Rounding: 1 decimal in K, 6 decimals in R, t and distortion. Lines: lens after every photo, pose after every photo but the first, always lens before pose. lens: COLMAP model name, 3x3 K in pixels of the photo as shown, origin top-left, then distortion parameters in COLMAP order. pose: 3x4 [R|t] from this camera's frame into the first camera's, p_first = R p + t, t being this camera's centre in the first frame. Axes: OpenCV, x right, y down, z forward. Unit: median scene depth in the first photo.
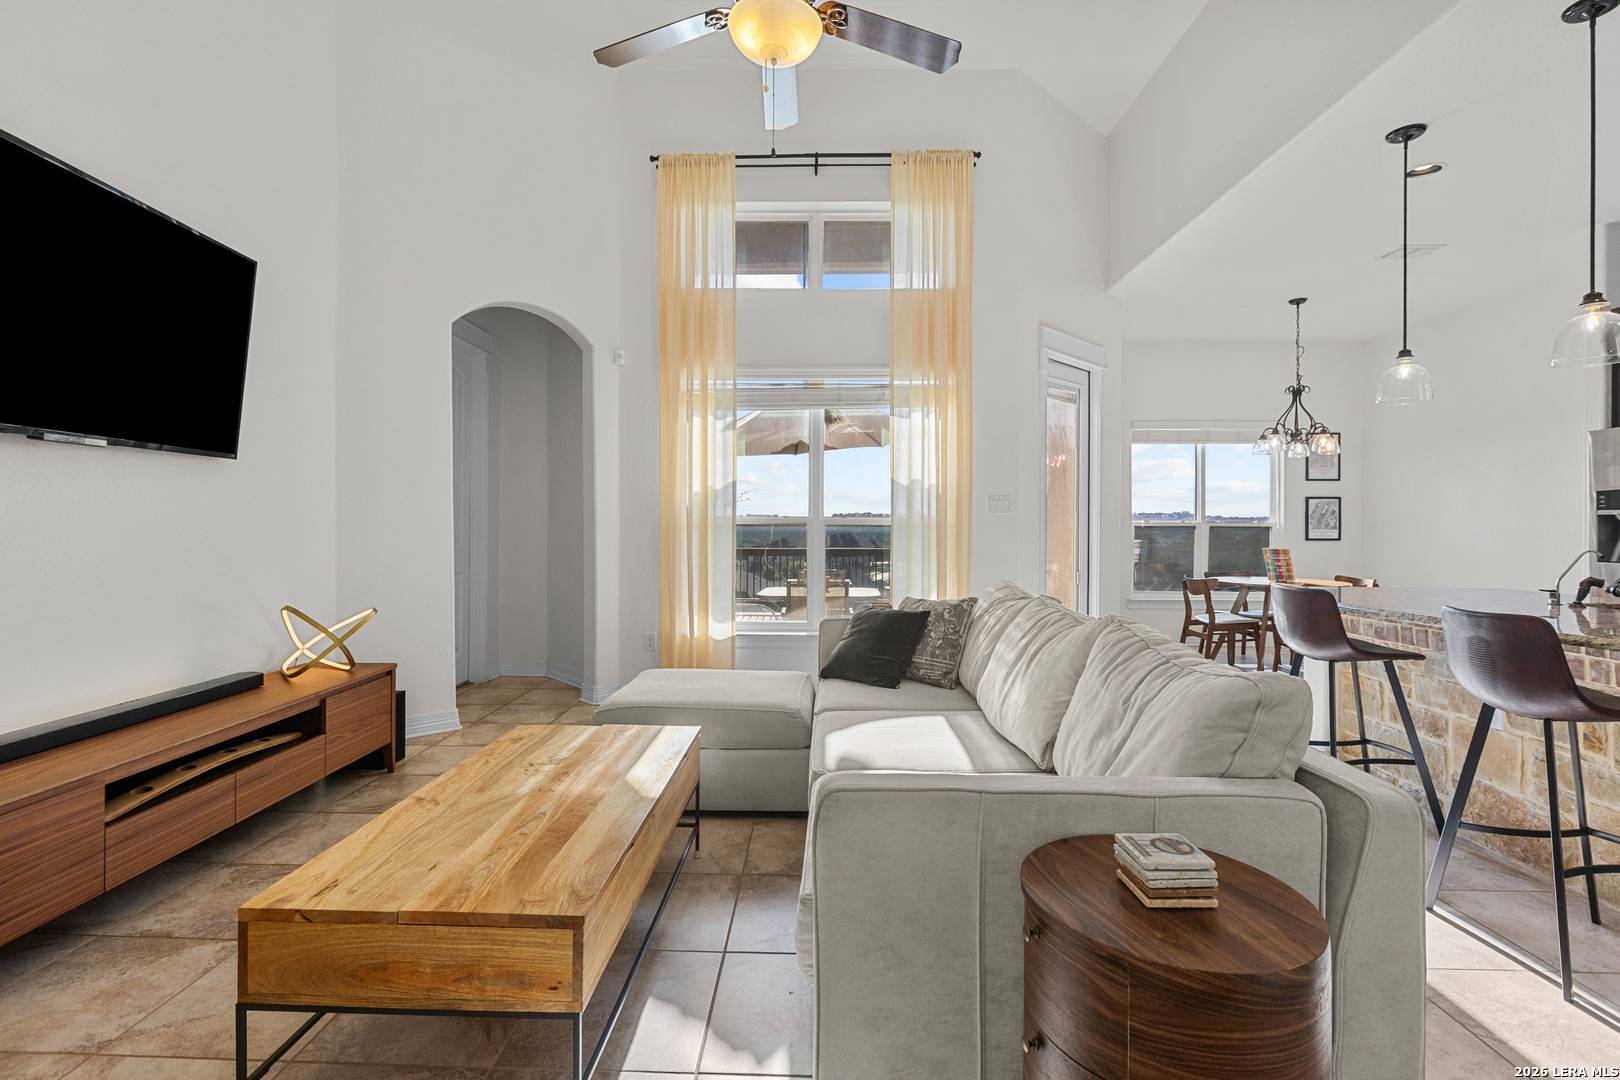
lens RADIAL K [[726.7, 0, 796.2], [0, 726.7, 524.0], [0, 0, 1]] dist [0.006007, -0.002558]
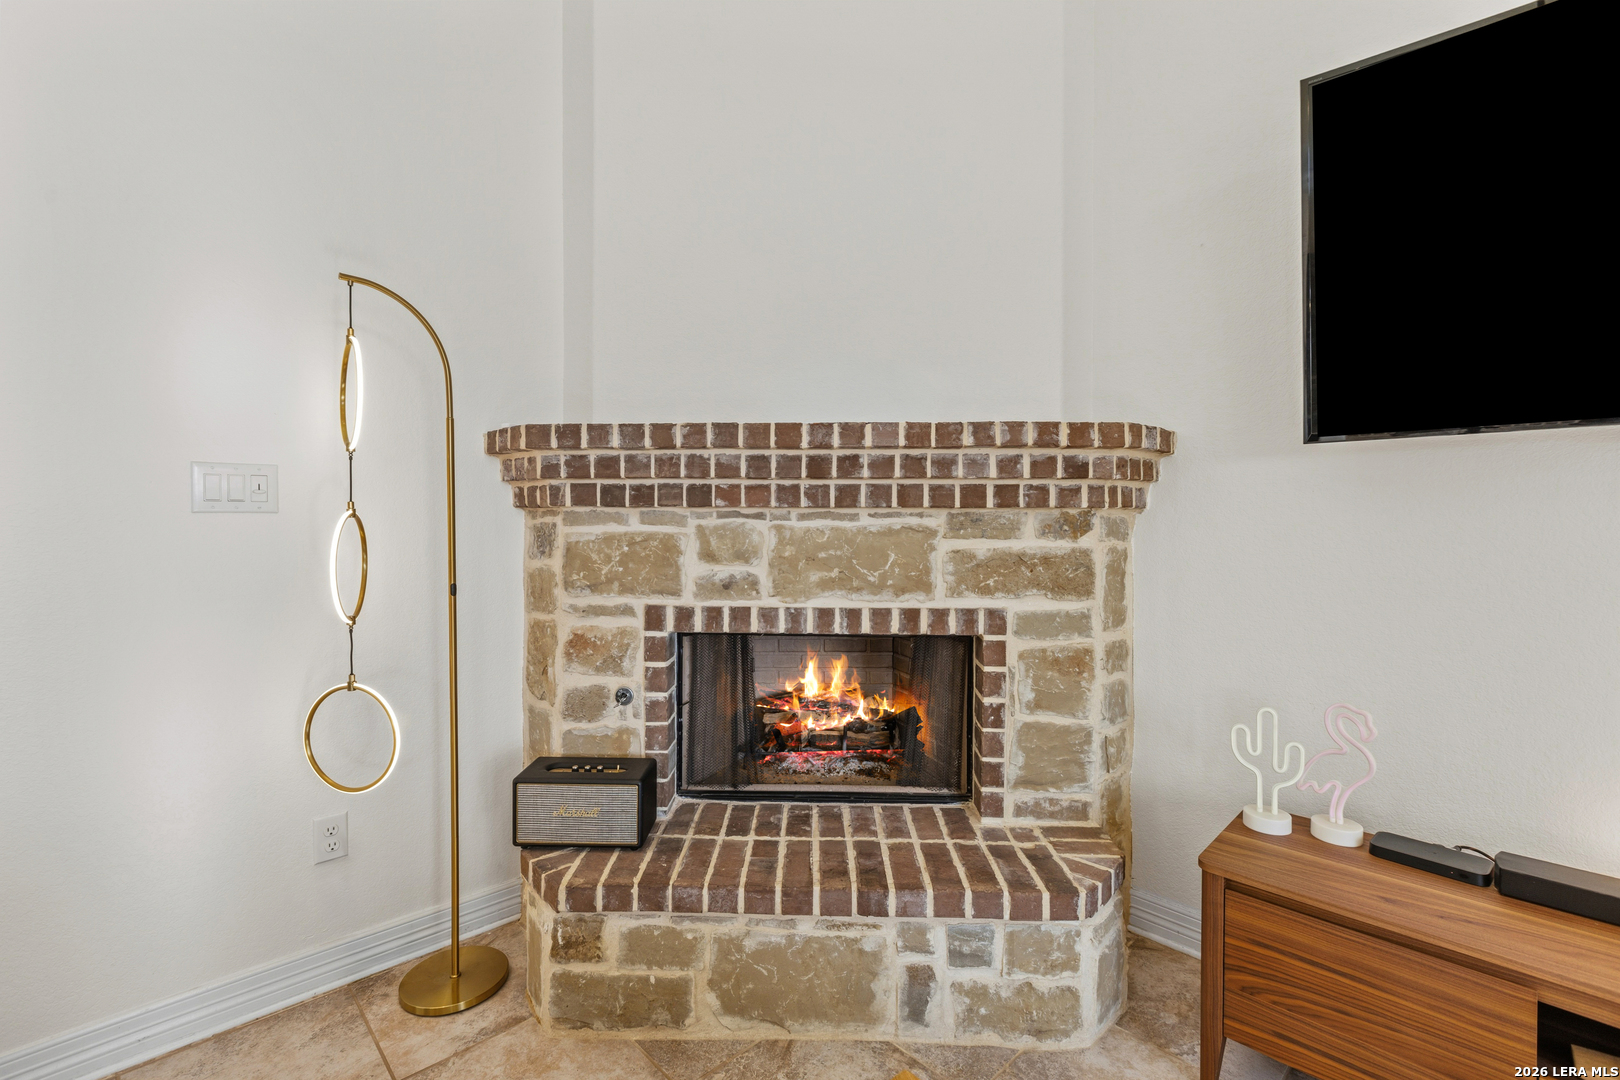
lens RADIAL K [[726.7, 0, 795.7], [0, 726.7, 524.5], [0, 0, 1]] dist [0.006007, -0.002558]
pose [[-0.704951, 0.001400, -0.709255, -0.037263], [-0.005358, 0.999959, 0.007299, -0.016518], [0.709236, 0.008946, -0.704914, 0.422484]]
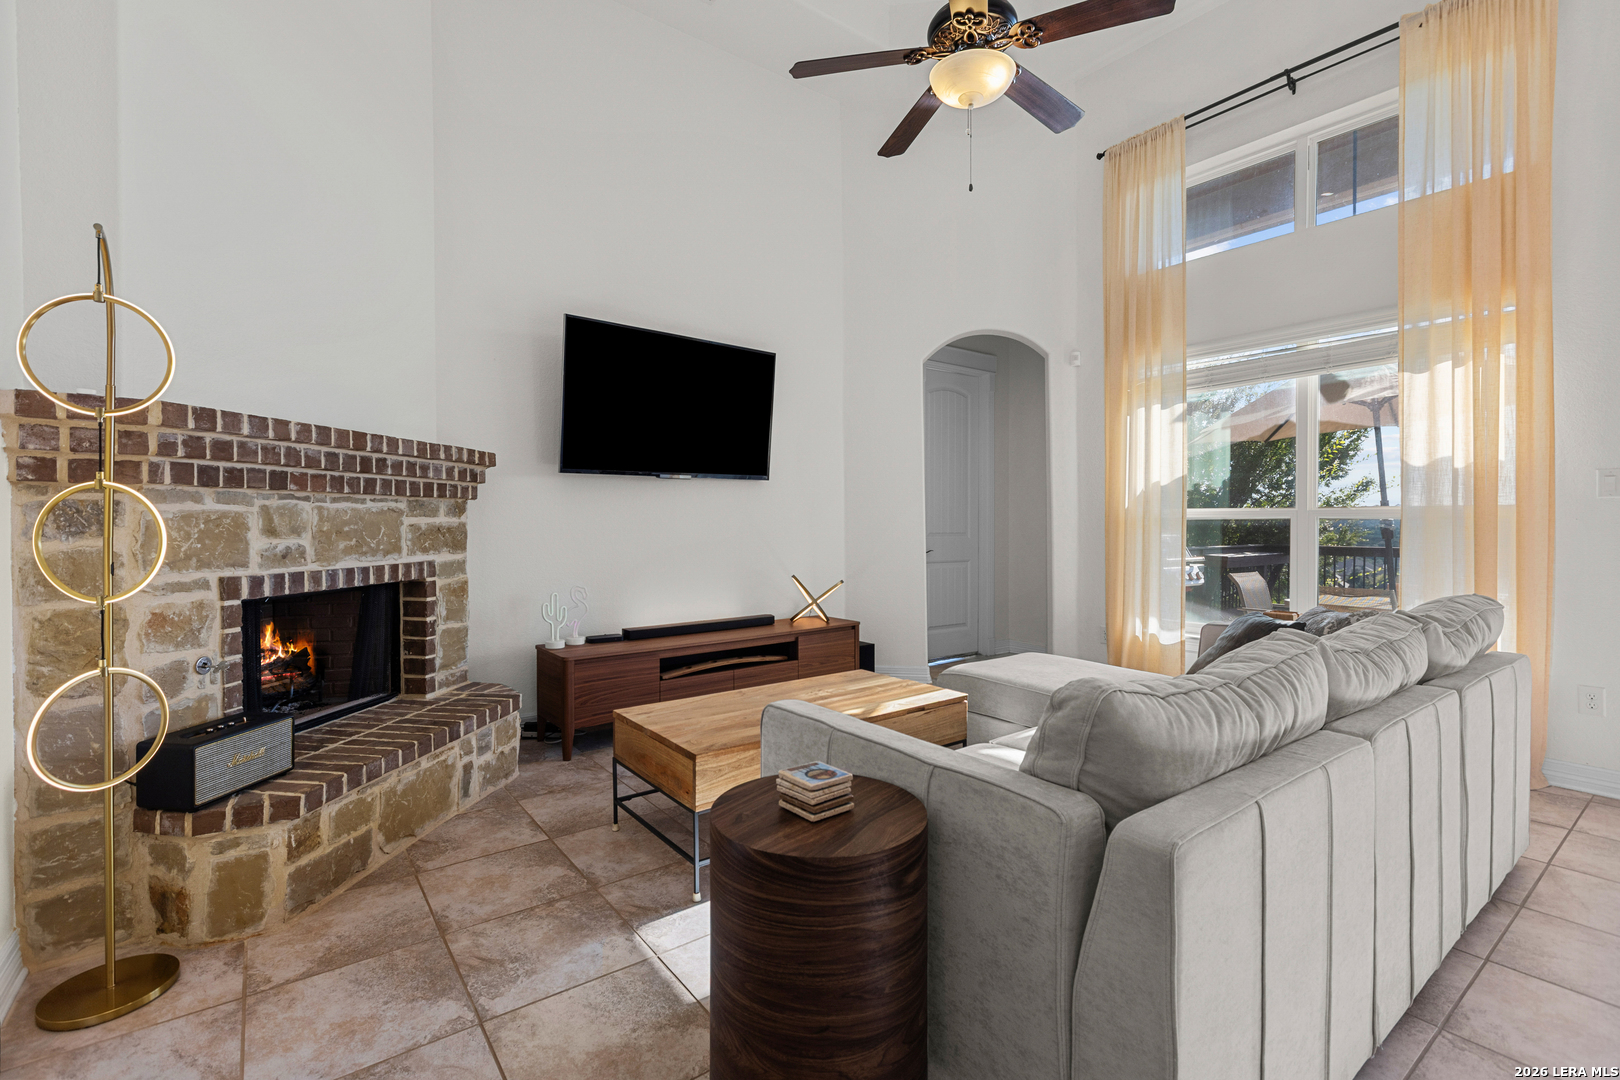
lens RADIAL K [[726.7, 0, 802.0], [0, 726.7, 523.6], [0, 0, 1]] dist [0.006007, -0.002558]
pose [[0.621512, -0.003136, -0.783398, 0.332810], [0.007054, 0.999974, 0.001593, 0.002421], [0.783373, -0.006516, 0.621518, 0.045664]]
